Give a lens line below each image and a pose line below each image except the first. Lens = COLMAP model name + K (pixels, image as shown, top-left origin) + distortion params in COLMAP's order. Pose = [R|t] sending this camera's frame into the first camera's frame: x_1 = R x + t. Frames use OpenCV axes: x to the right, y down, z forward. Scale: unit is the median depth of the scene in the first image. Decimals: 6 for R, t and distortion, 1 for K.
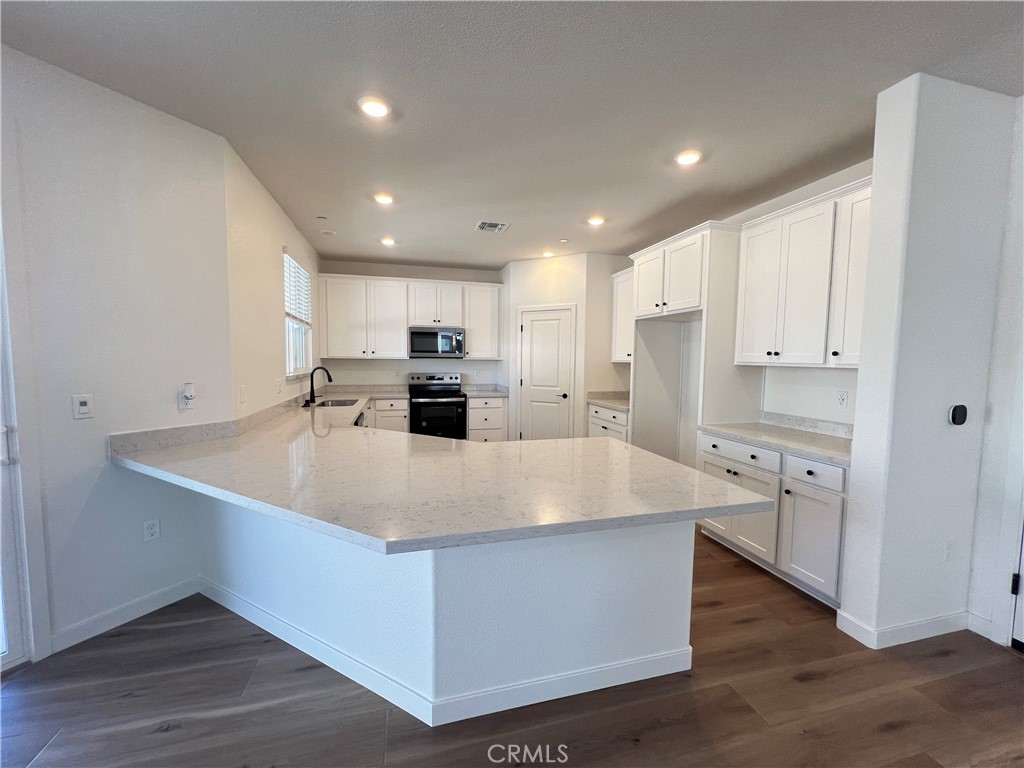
lens RADIAL K [[410.1, 0, 513.3], [0, 410.1, 388.2], [0, 0, 1]] dist [-0.002423, 0.000497]
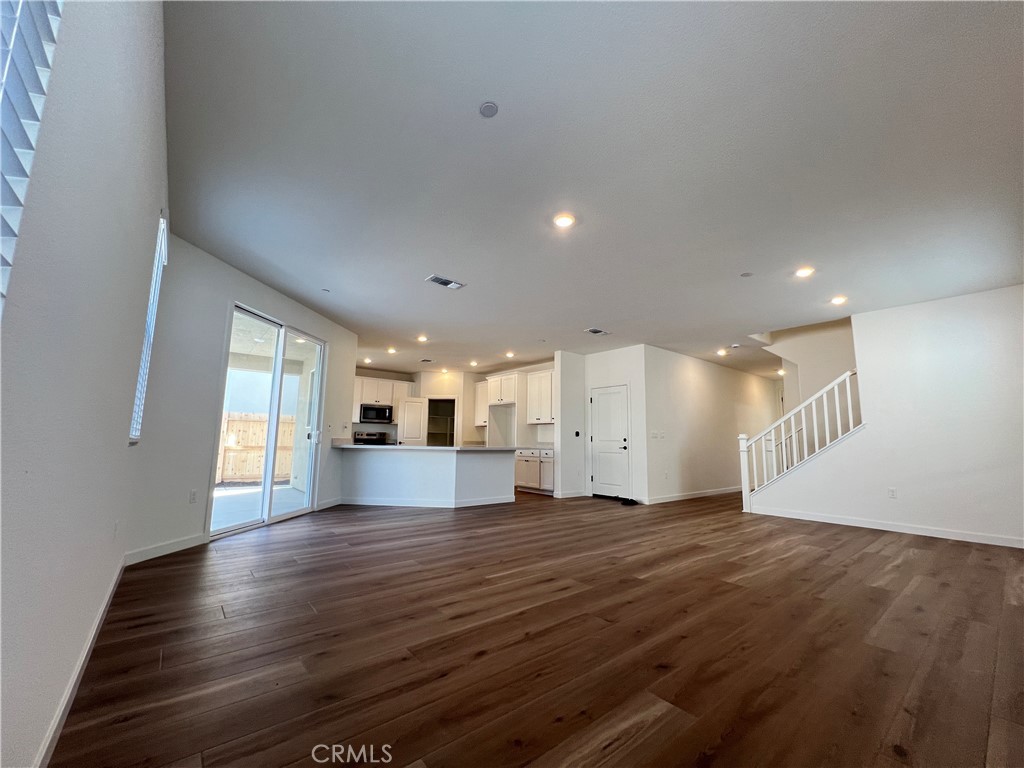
lens RADIAL K [[410.1, 0, 514.1], [0, 410.1, 389.9], [0, 0, 1]] dist [-0.002423, 0.000497]
pose [[0.914501, 0.058983, 0.400260, -0.522131], [0.022187, 0.980516, -0.195182, 0.207207], [-0.403974, 0.187375, 0.895375, -1.178001]]
